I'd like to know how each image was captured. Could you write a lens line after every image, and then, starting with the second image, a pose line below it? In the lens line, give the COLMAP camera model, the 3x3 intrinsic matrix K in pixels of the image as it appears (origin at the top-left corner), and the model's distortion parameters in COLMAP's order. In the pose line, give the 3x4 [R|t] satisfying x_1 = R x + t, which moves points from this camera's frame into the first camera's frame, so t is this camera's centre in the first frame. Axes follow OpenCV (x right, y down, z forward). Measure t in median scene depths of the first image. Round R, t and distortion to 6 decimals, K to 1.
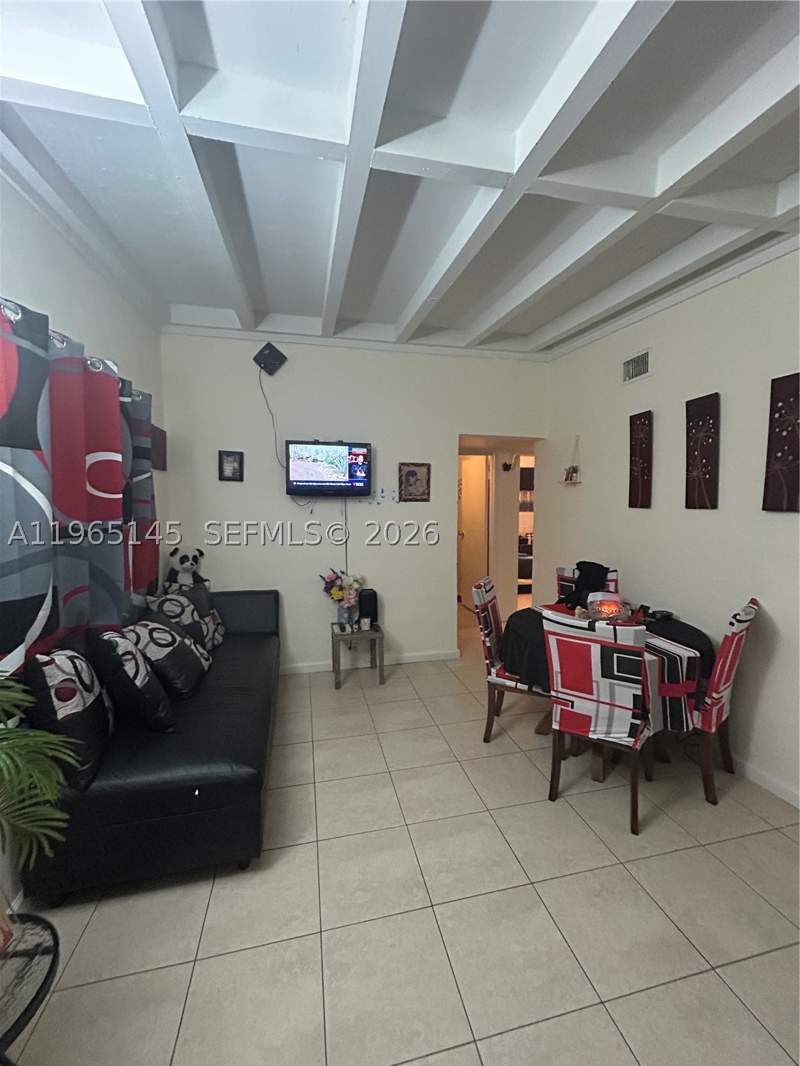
lens RADIAL K [[425.9, 0, 399.6], [0, 425.9, 535.2], [0, 0, 1]] dist [-0.001931, 0.000016]
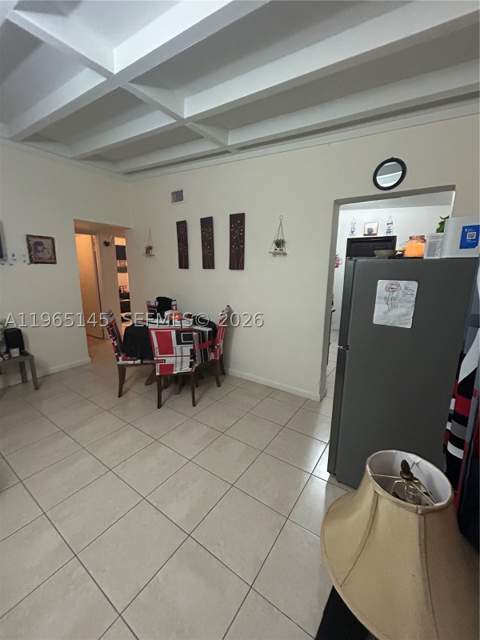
lens RADIAL K [[255.7, 0, 236.5], [0, 255.7, 318.8], [0, 0, 1]] dist [-0.001931, 0.000016]
pose [[0.743718, -0.117783, 0.658036, -0.102723], [0.041255, 0.990566, 0.130676, 0.027520], [-0.667220, -0.070039, 0.741561, -0.121077]]
